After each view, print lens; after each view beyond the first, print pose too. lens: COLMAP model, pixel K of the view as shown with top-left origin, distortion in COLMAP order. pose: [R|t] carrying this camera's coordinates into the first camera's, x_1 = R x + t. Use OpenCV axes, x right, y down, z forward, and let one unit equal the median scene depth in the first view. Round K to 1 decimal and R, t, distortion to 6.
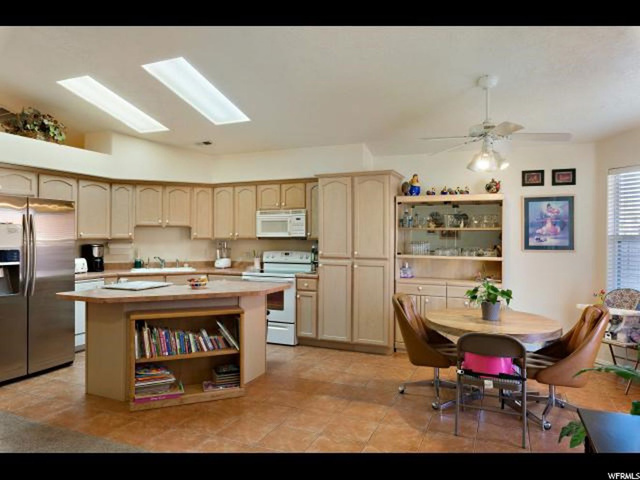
lens RADIAL K [[442.8, 0, 332.8], [0, 442.8, 238.6], [0, 0, 1]] dist [0.000081, -0.001947]
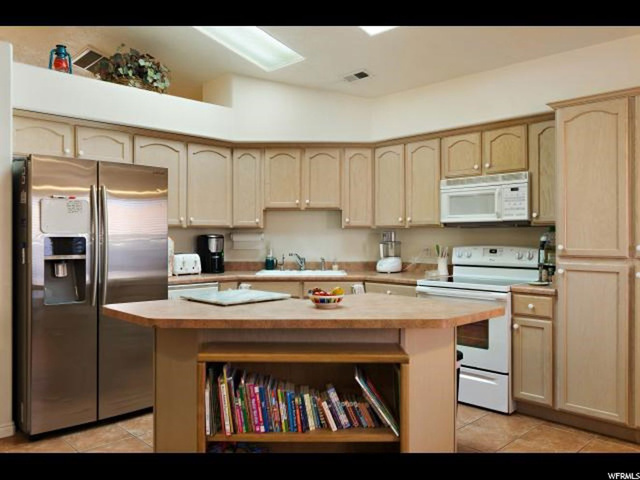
lens RADIAL K [[512.1, 0, 320.0], [0, 512.1, 240.0], [0, 0, 1]] dist [-0.001471, -0.000752]
pose [[0.914094, -0.002249, -0.405497, -0.042291], [0.001203, 0.999995, -0.002834, 0.023760], [0.405501, 0.002102, 0.914092, 0.314405]]
